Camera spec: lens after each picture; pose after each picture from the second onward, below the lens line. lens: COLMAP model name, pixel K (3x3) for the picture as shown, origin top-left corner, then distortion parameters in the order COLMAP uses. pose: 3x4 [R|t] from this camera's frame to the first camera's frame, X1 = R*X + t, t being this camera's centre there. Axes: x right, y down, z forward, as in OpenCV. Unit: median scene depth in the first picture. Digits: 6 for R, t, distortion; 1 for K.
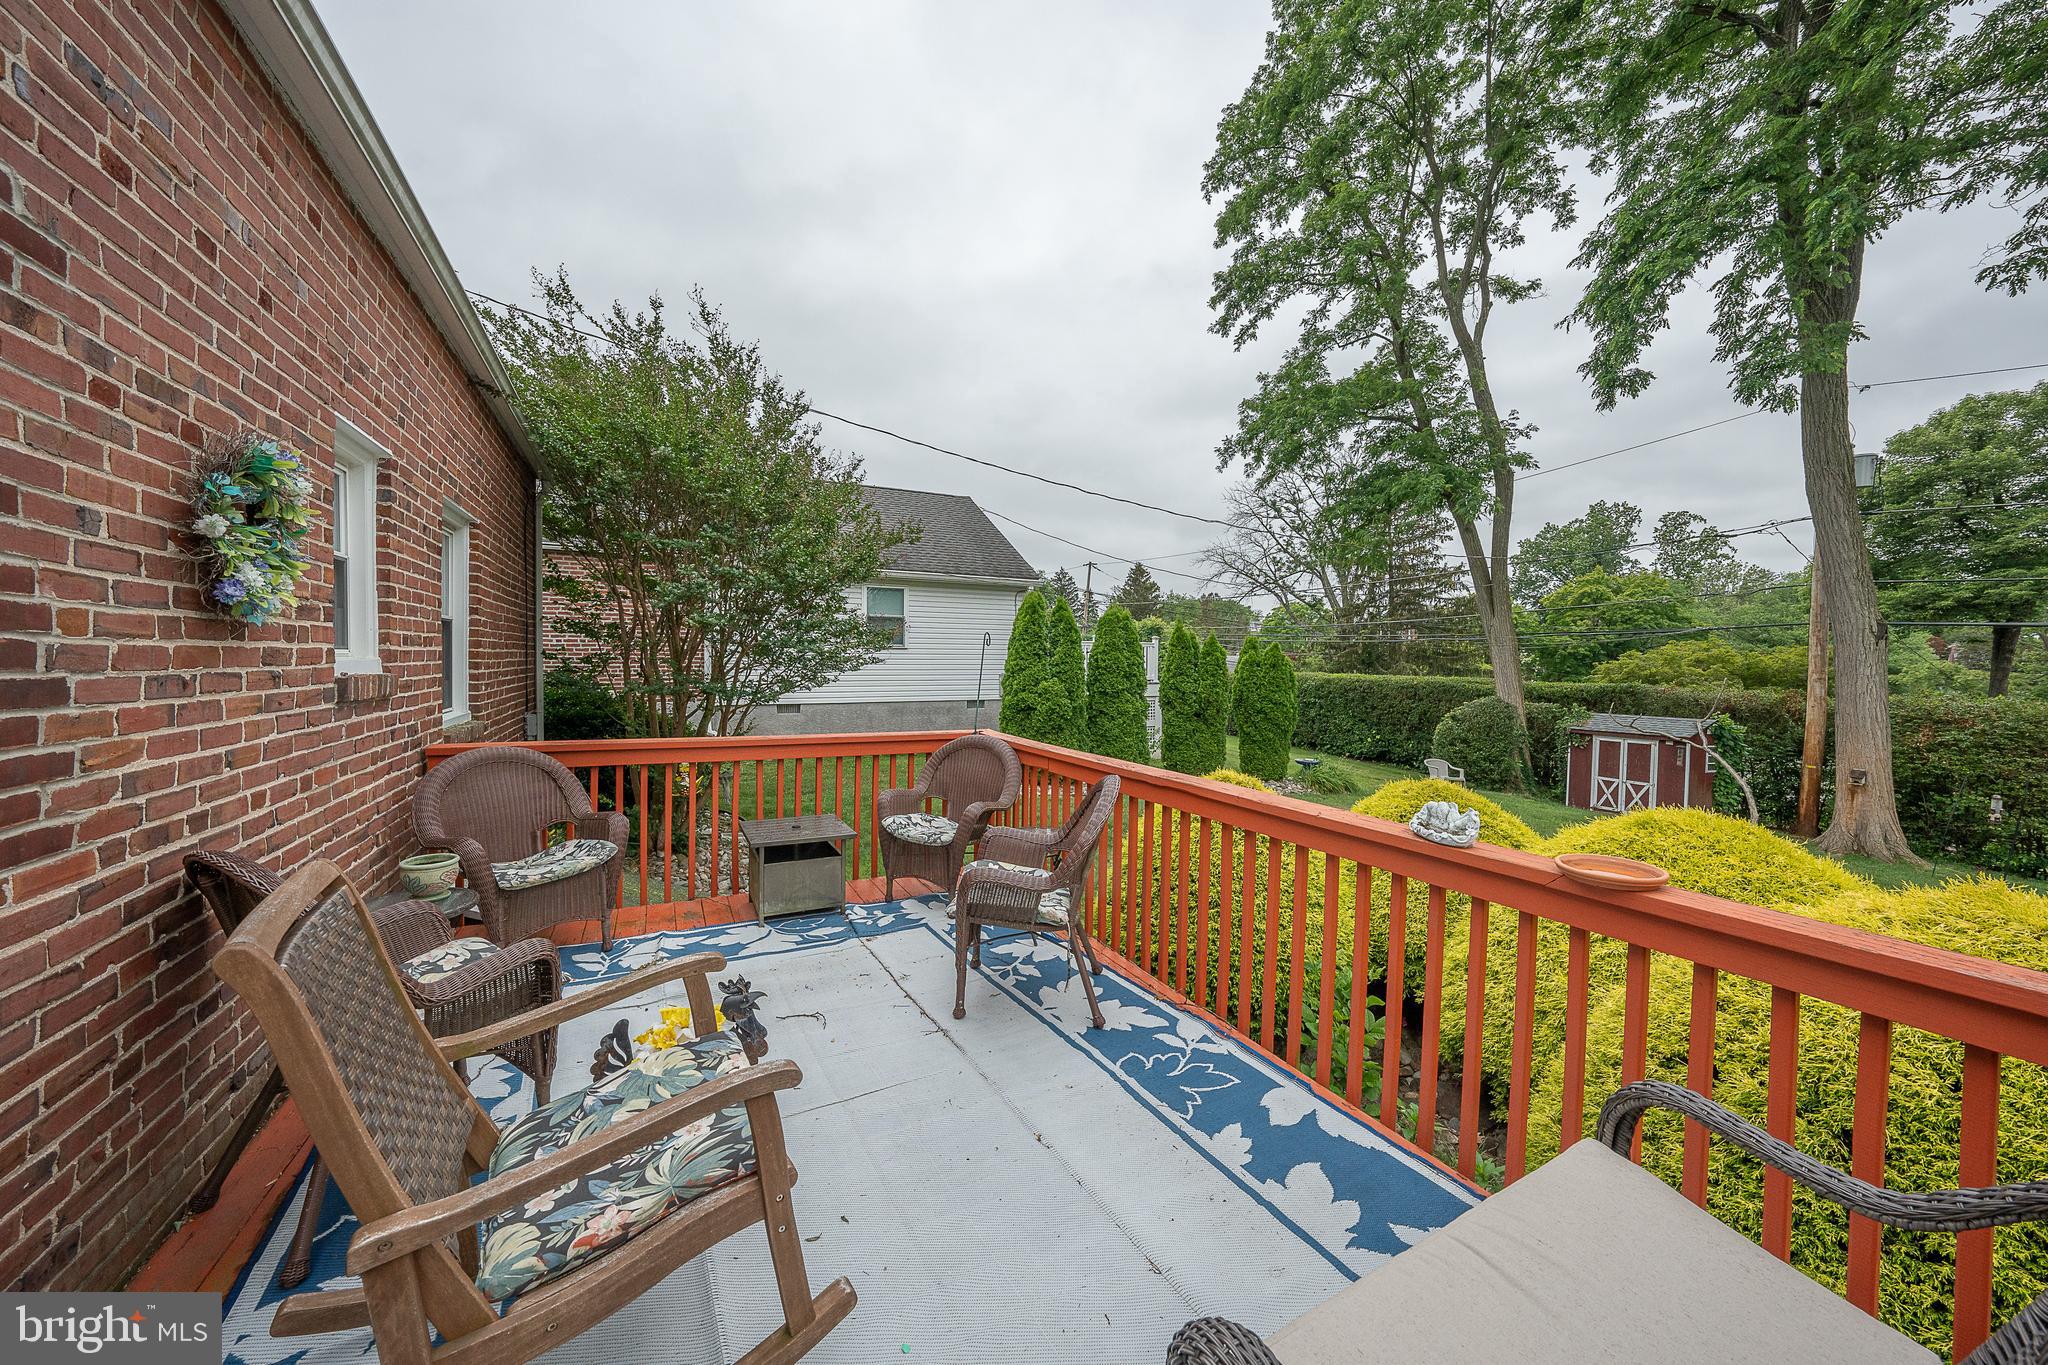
lens RADIAL K [[705.4, 0, 1026.2], [0, 705.4, 676.5], [0, 0, 1]] dist [-0.029939, 0.006578]
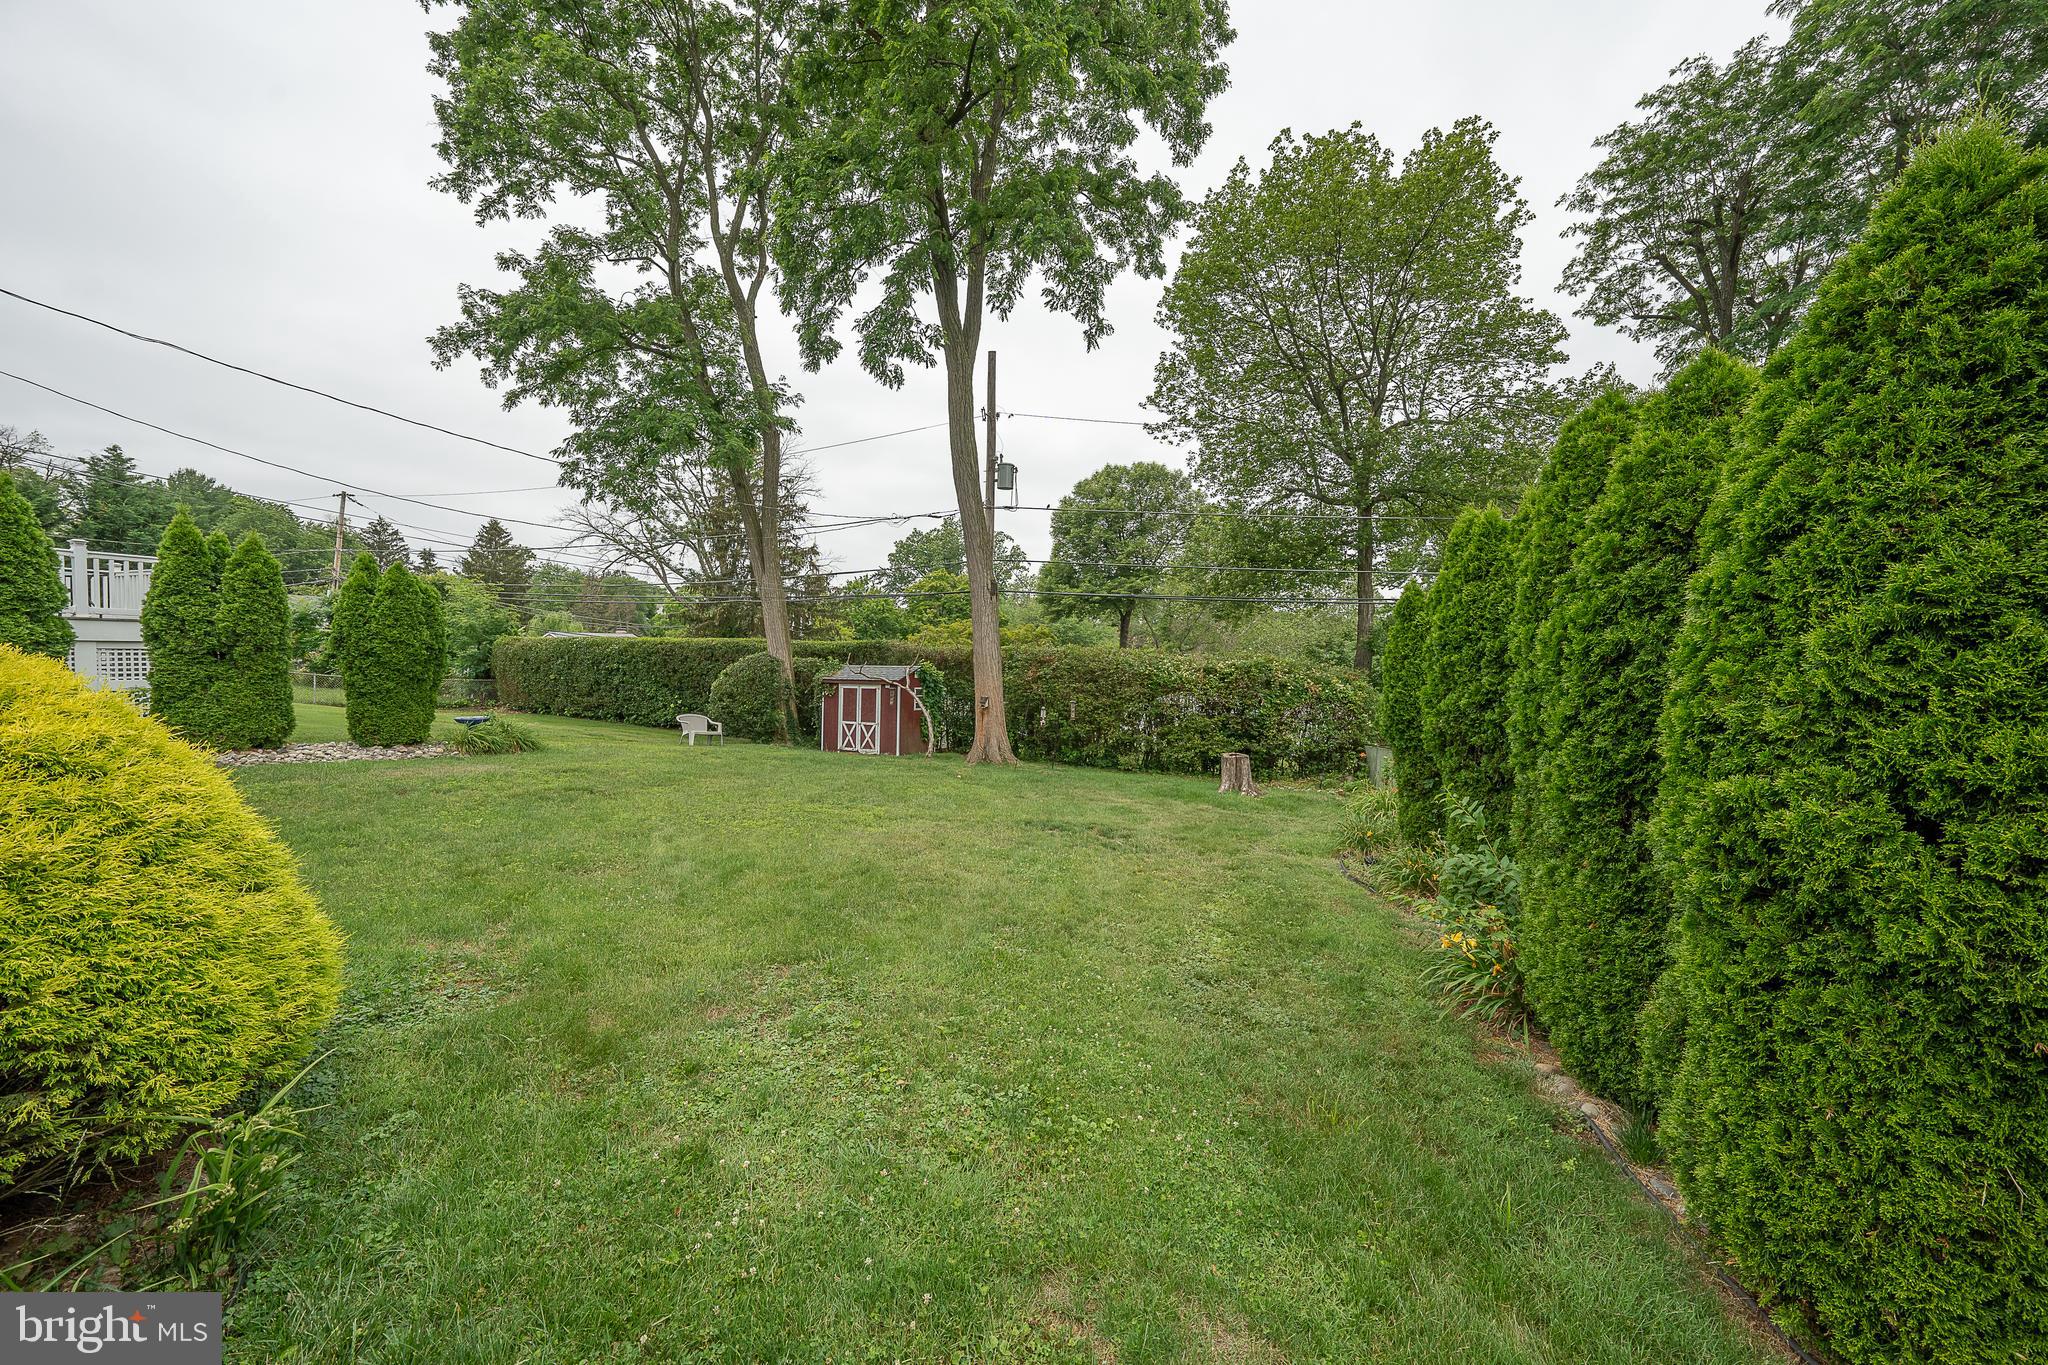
lens RADIAL K [[704.3, 0, 1027.7], [0, 704.3, 673.4], [0, 0, 1]] dist [-0.028716, 0.007894]
pose [[0.717034, -0.018971, 0.696780, 0.226029], [0.010355, 0.999809, 0.016566, 0.046067], [-0.696961, -0.004663, 0.717094, -0.003599]]
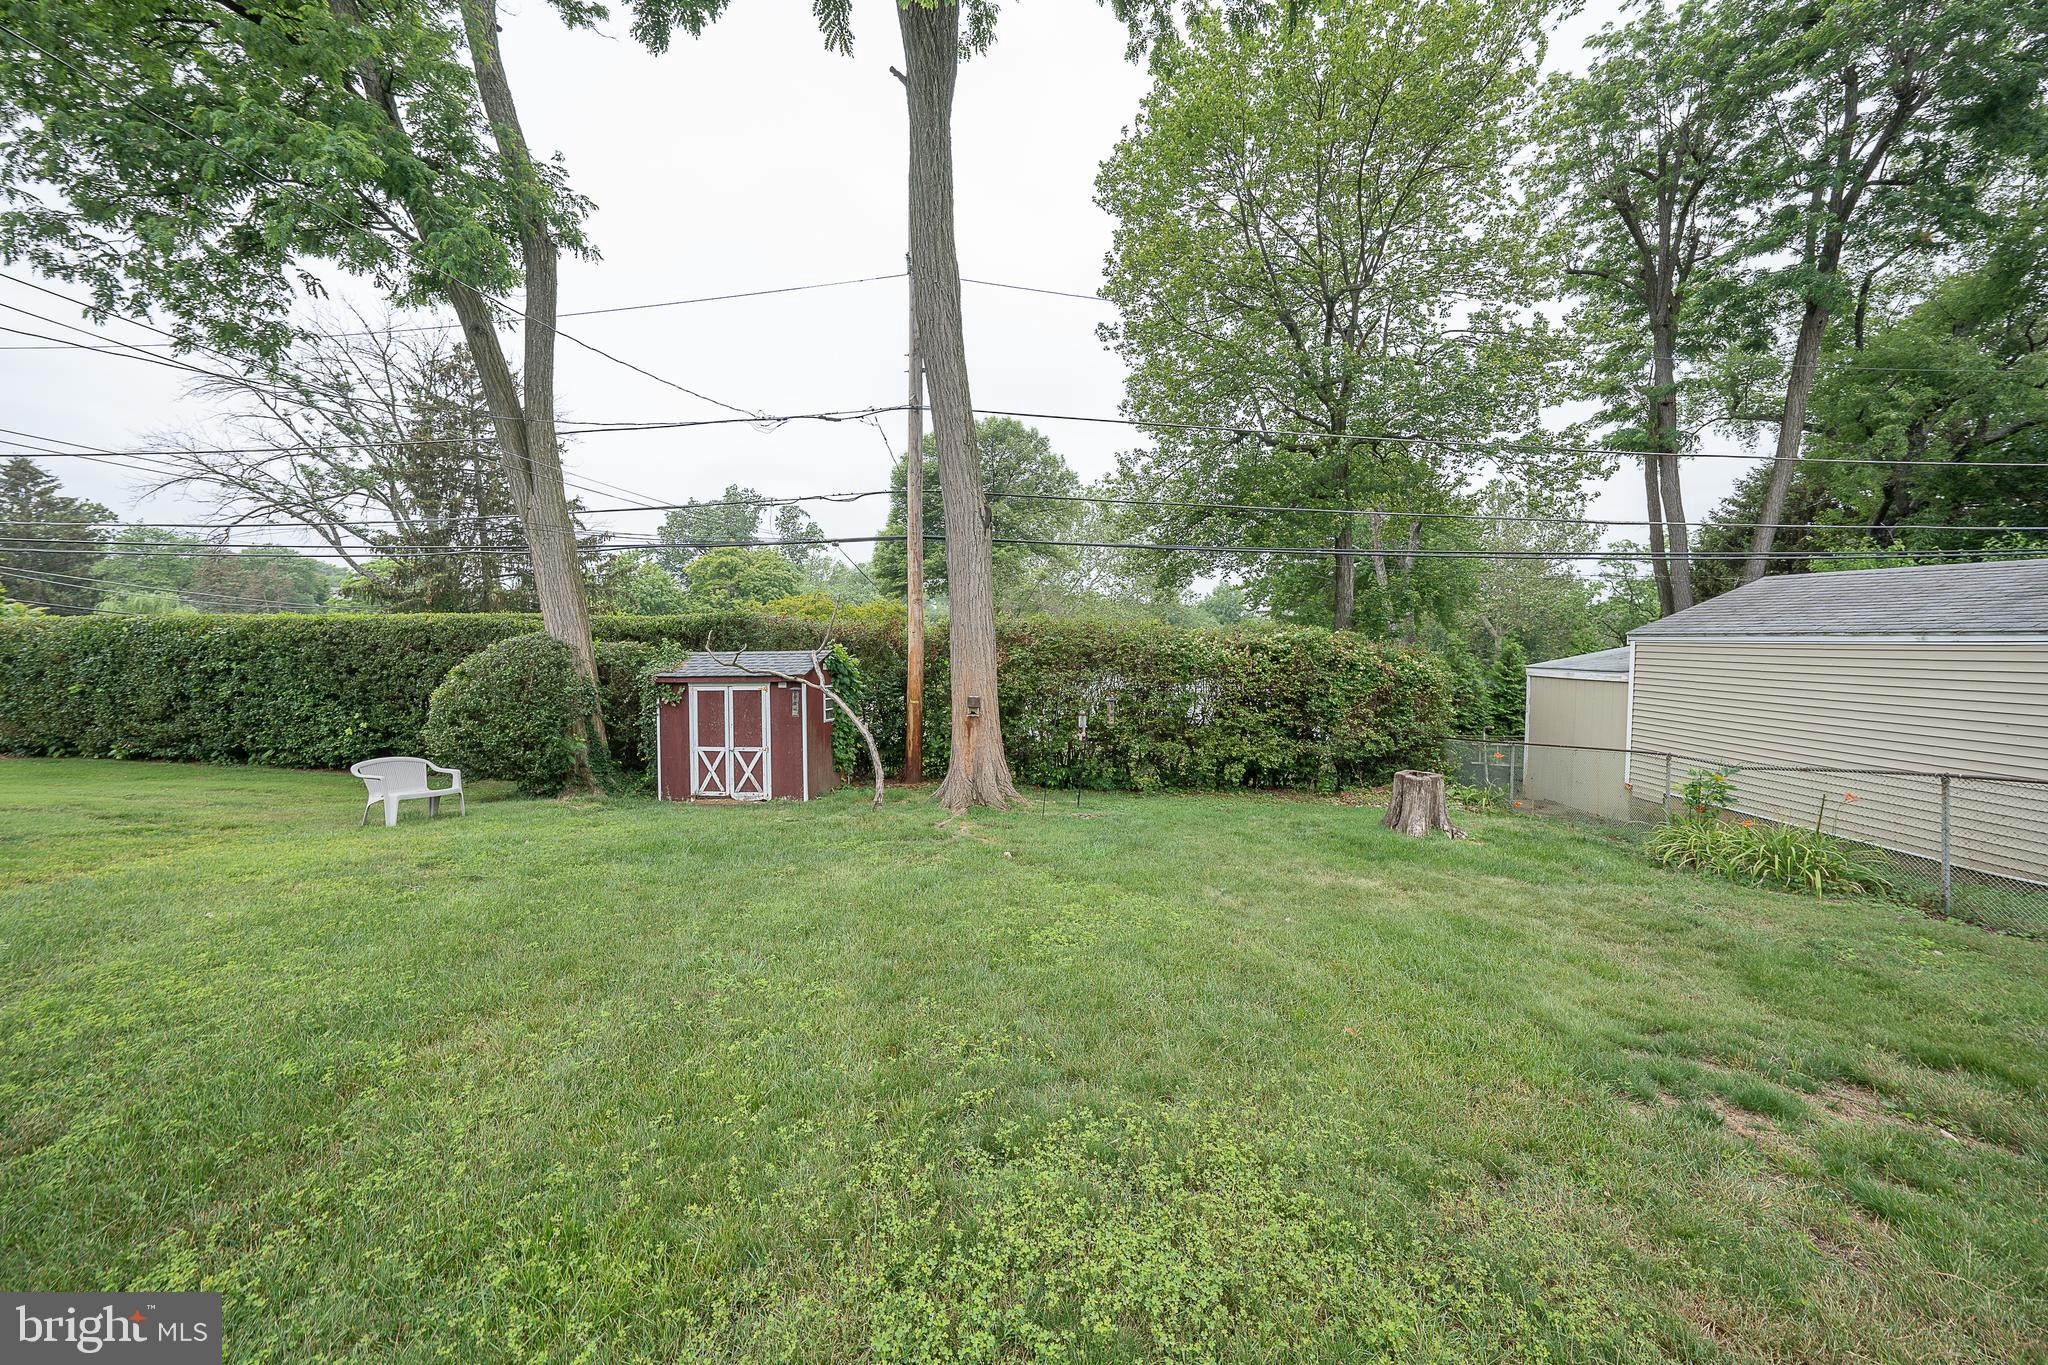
lens RADIAL K [[696.0, 0, 1023.8], [0, 696.0, 672.0], [0, 0, 1]] dist [-0.017817, 0.000158]
pose [[0.478527, -0.050678, 0.876609, 0.352185], [0.030545, 0.998690, 0.041061, 0.049338], [-0.877542, 0.007127, 0.479448, 0.365114]]
